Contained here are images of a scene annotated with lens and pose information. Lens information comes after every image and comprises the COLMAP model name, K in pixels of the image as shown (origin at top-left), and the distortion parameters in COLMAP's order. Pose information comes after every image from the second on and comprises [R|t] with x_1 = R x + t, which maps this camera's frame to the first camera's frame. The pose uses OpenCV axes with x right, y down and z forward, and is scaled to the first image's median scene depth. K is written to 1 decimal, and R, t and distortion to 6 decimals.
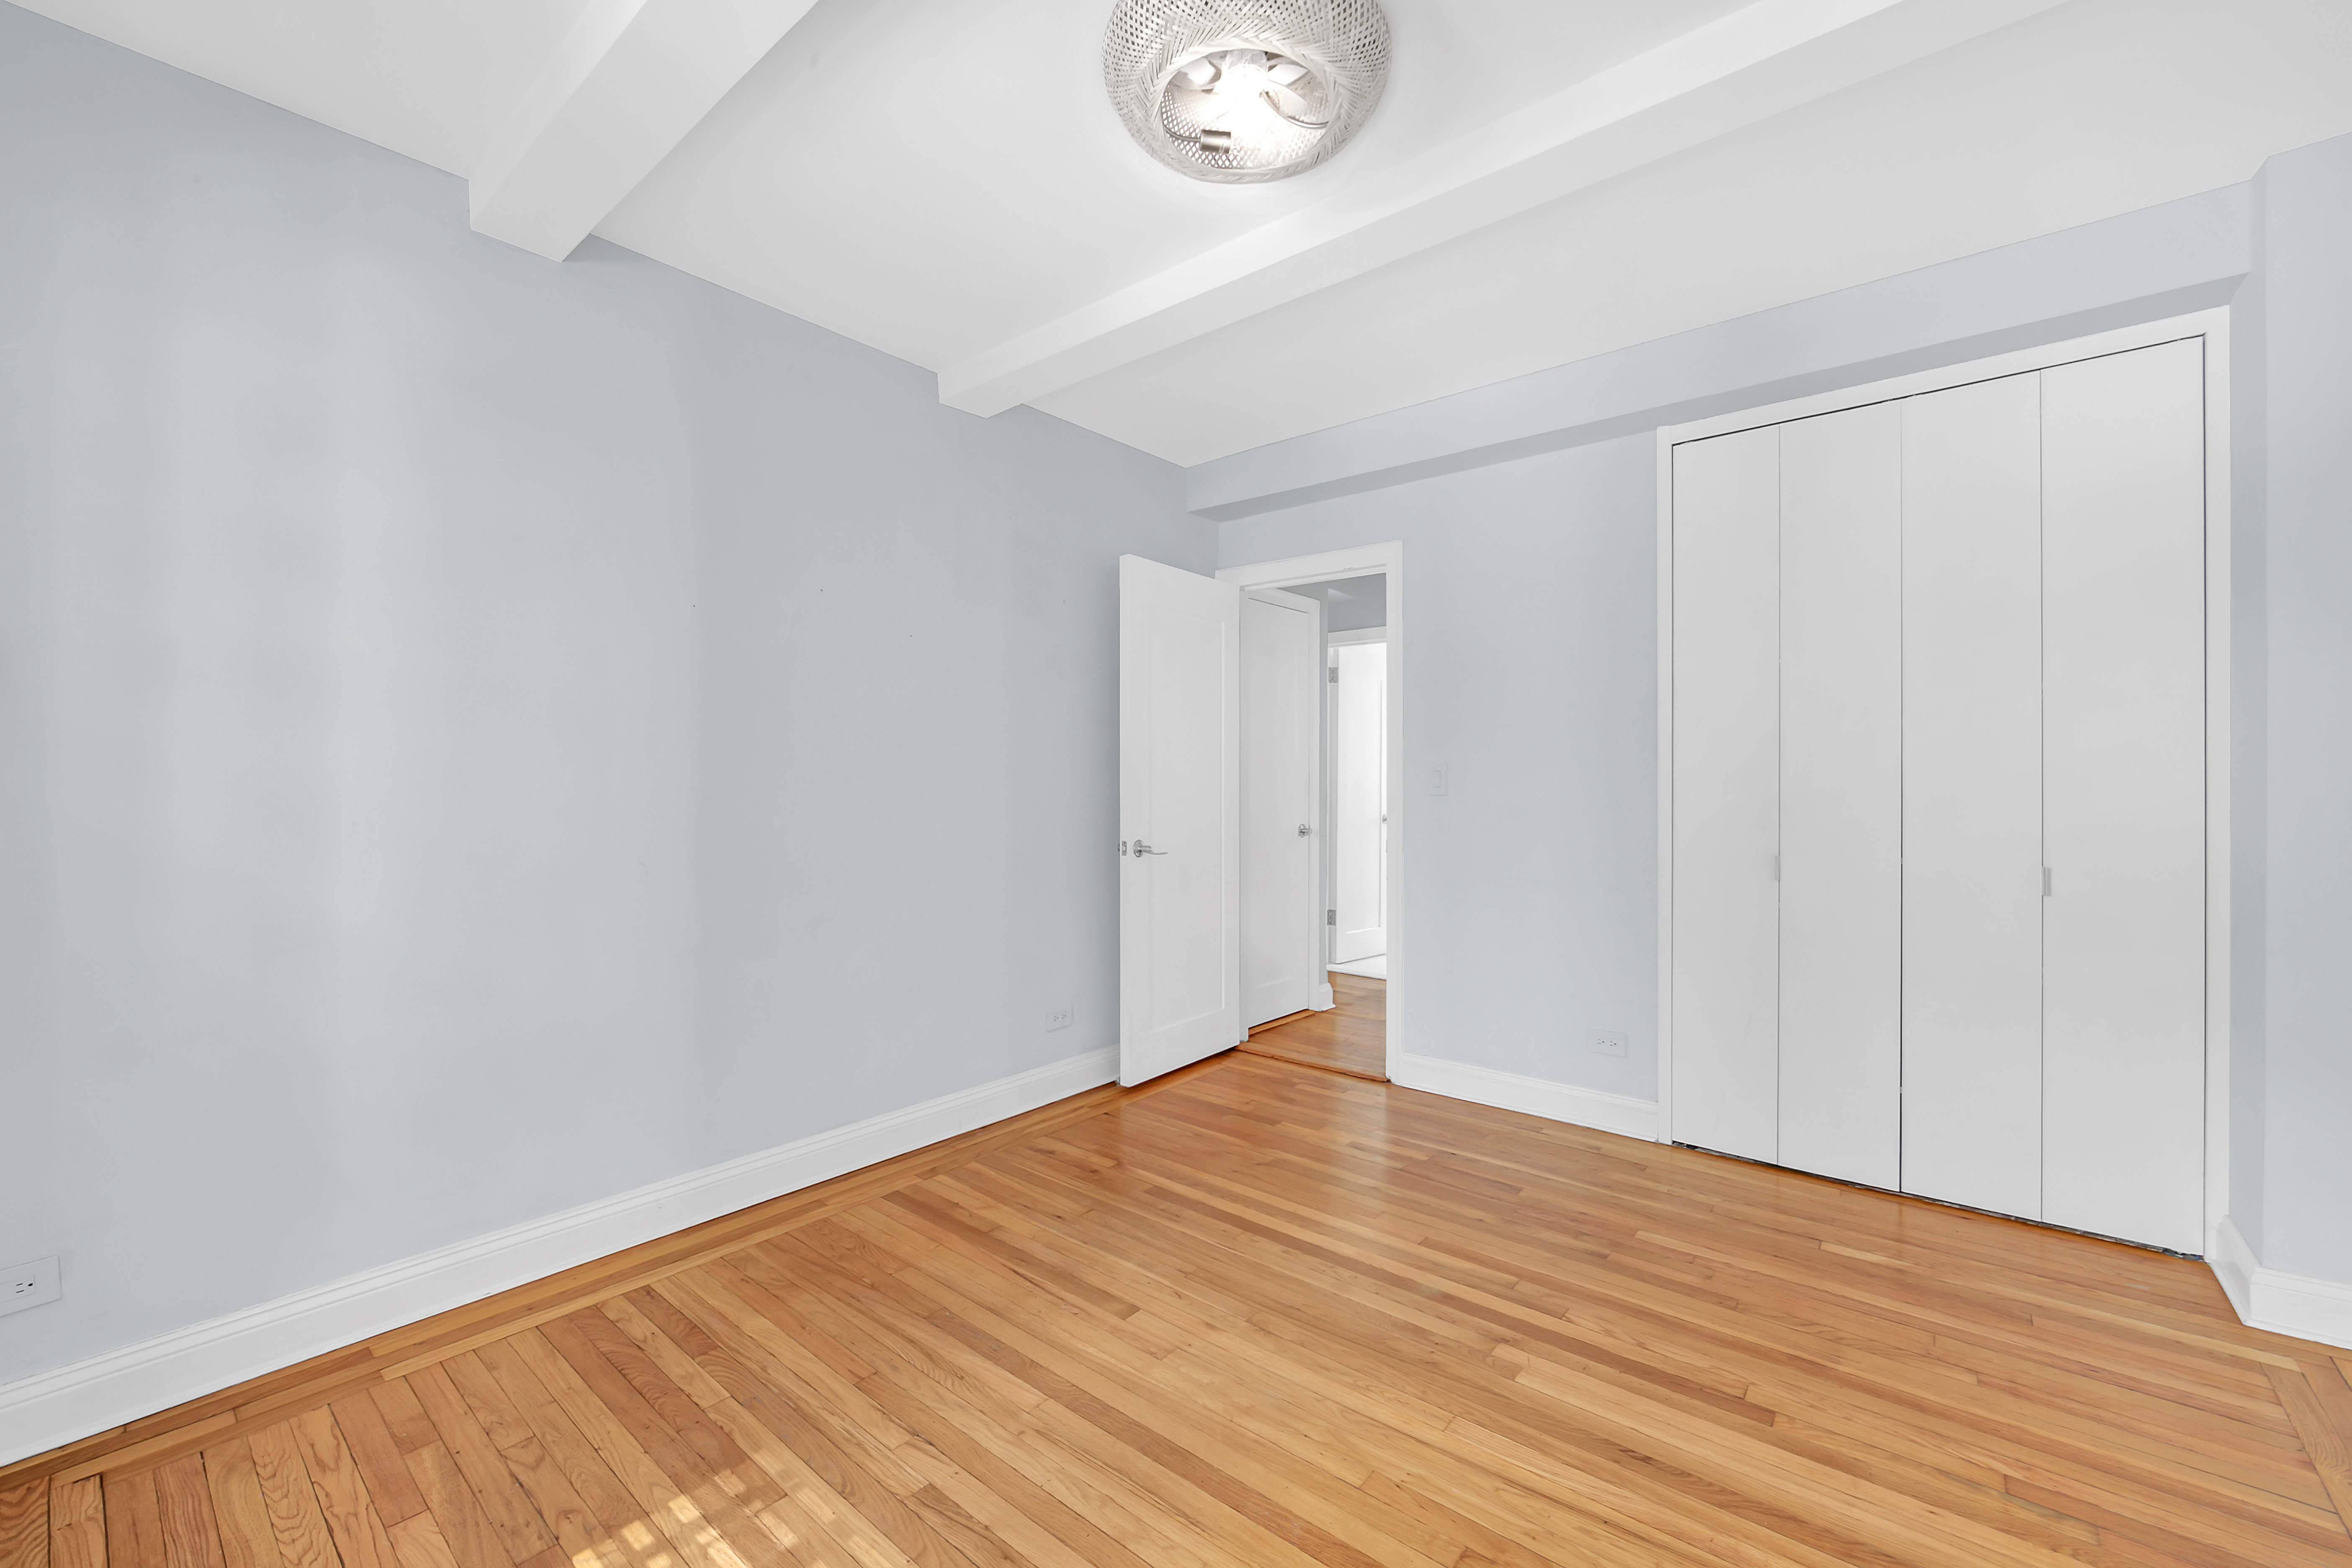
lens RADIAL K [[954.6, 0, 1179.2], [0, 954.6, 791.1], [0, 0, 1]] dist [-0.003028, -0.000098]
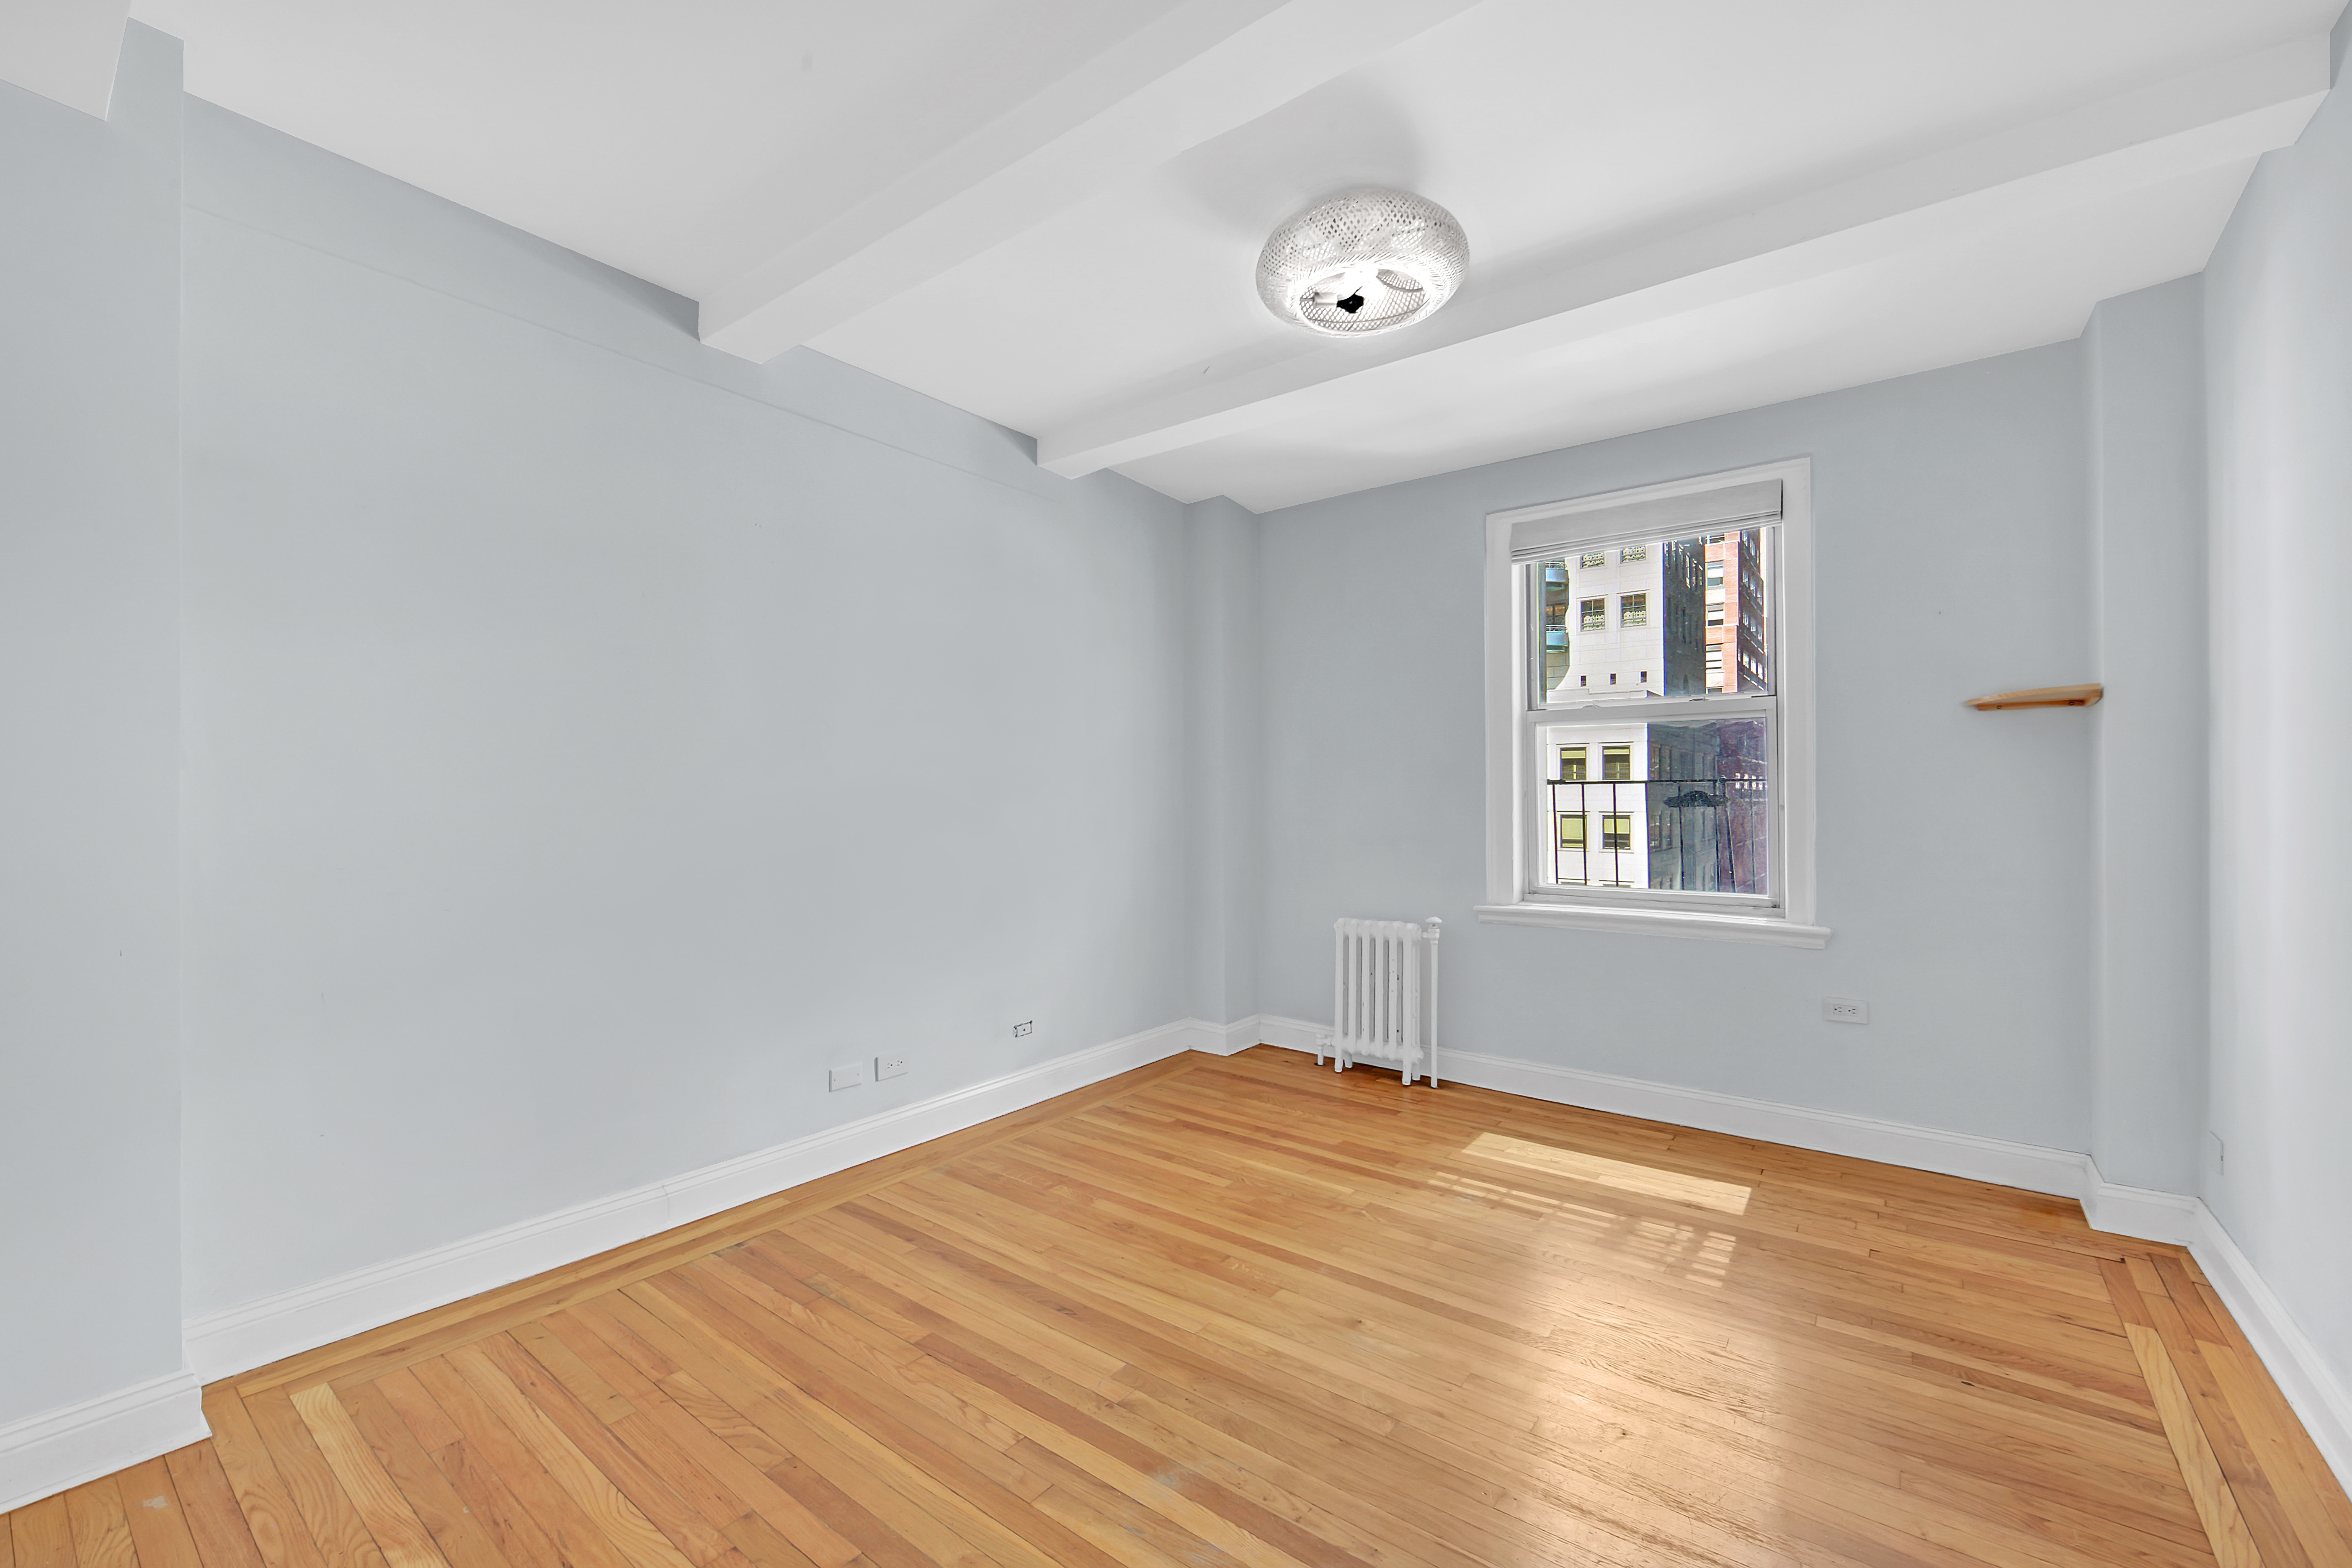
lens RADIAL K [[954.6, 0, 1179.2], [0, 954.6, 791.1], [0, 0, 1]] dist [-0.003028, -0.000098]
pose [[-0.999570, -0.004732, -0.028943, 0.320622], [-0.004585, 0.999976, -0.005119, -0.005381], [0.028967, -0.004984, -0.999568, 2.009116]]
